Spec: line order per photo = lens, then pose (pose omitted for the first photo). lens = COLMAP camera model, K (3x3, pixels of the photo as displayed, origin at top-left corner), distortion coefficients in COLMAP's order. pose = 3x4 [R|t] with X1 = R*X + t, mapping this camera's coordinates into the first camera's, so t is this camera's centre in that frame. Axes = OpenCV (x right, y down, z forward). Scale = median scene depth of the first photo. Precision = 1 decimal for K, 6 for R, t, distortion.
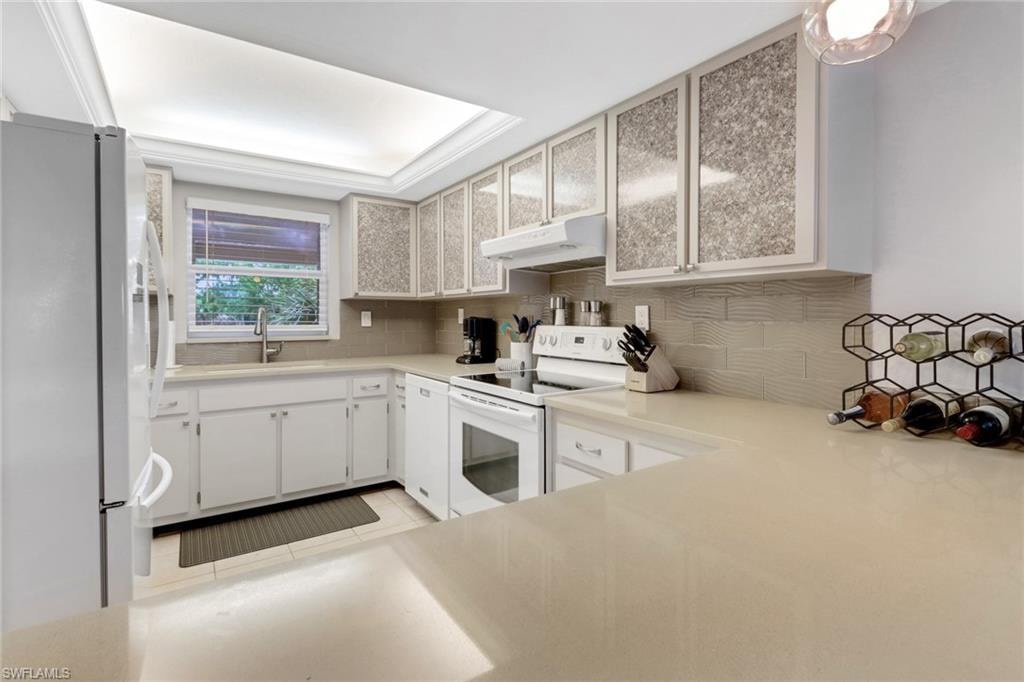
lens RADIAL K [[484.1, 0, 517.5], [0, 484.1, 320.9], [0, 0, 1]] dist [0.014768, -0.000187]
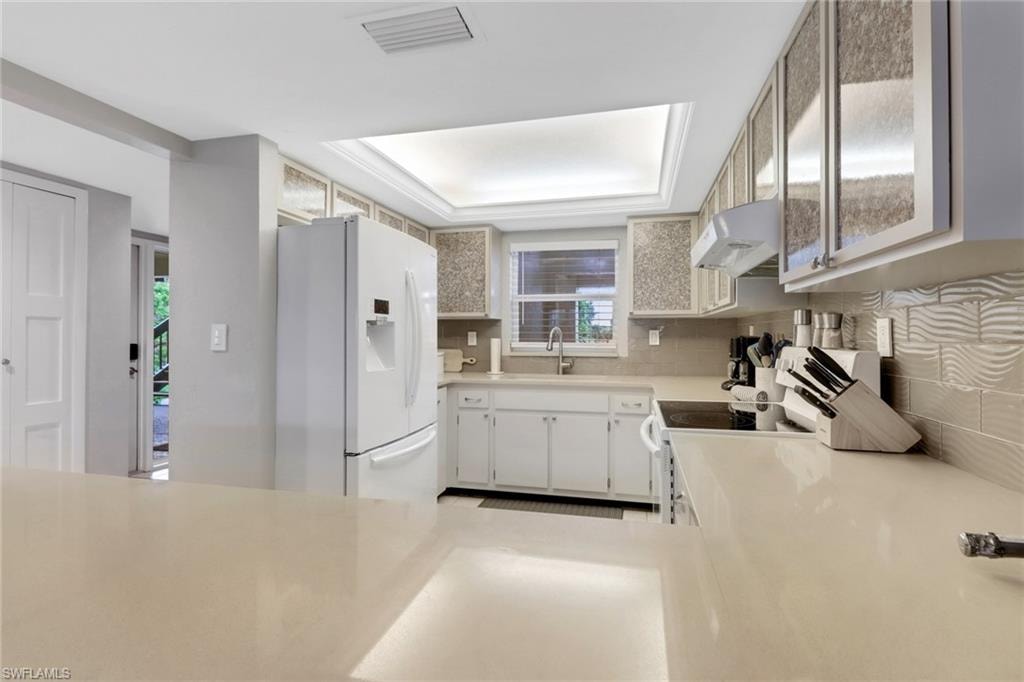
lens RADIAL K [[482.1, 0, 510.2], [0, 482.1, 332.0], [0, 0, 1]] dist [0.000176, -0.000029]
pose [[0.671740, -0.004198, -0.740775, 0.319330], [-0.007485, 0.999894, -0.012455, -0.001431], [0.740750, 0.013911, 0.671637, 0.157946]]
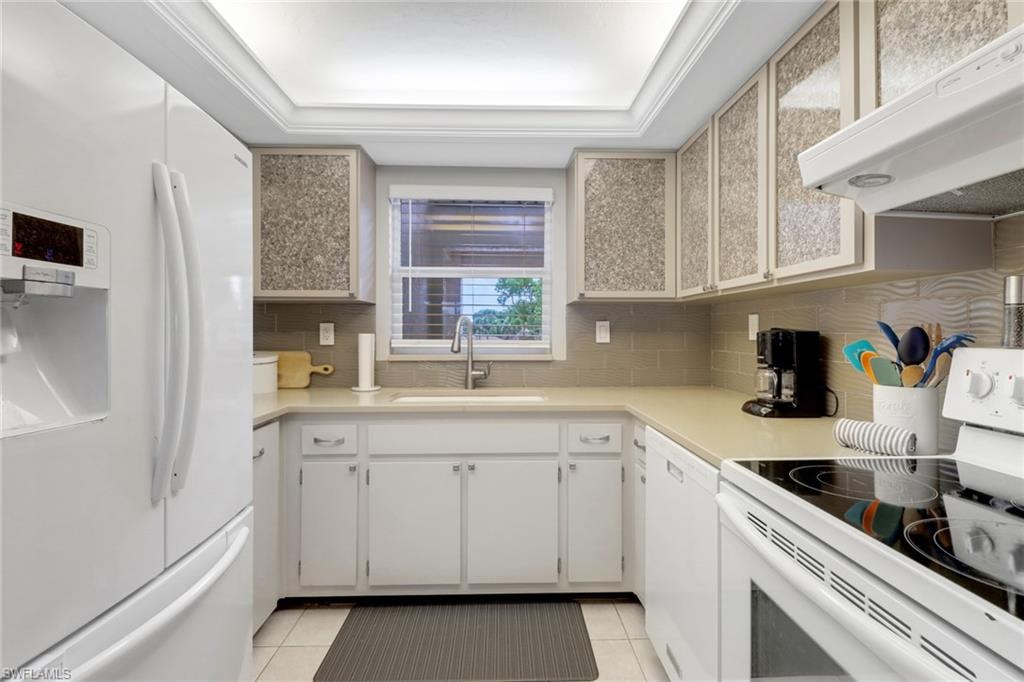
lens RADIAL K [[512.3, 0, 503.1], [0, 512.3, 327.1], [0, 0, 1]] dist [0.002337, -0.000927]
pose [[0.837201, -0.003090, -0.546887, -0.042637], [-0.004916, 0.999901, -0.013174, -0.000707], [0.546874, 0.013718, 0.837103, 0.434028]]
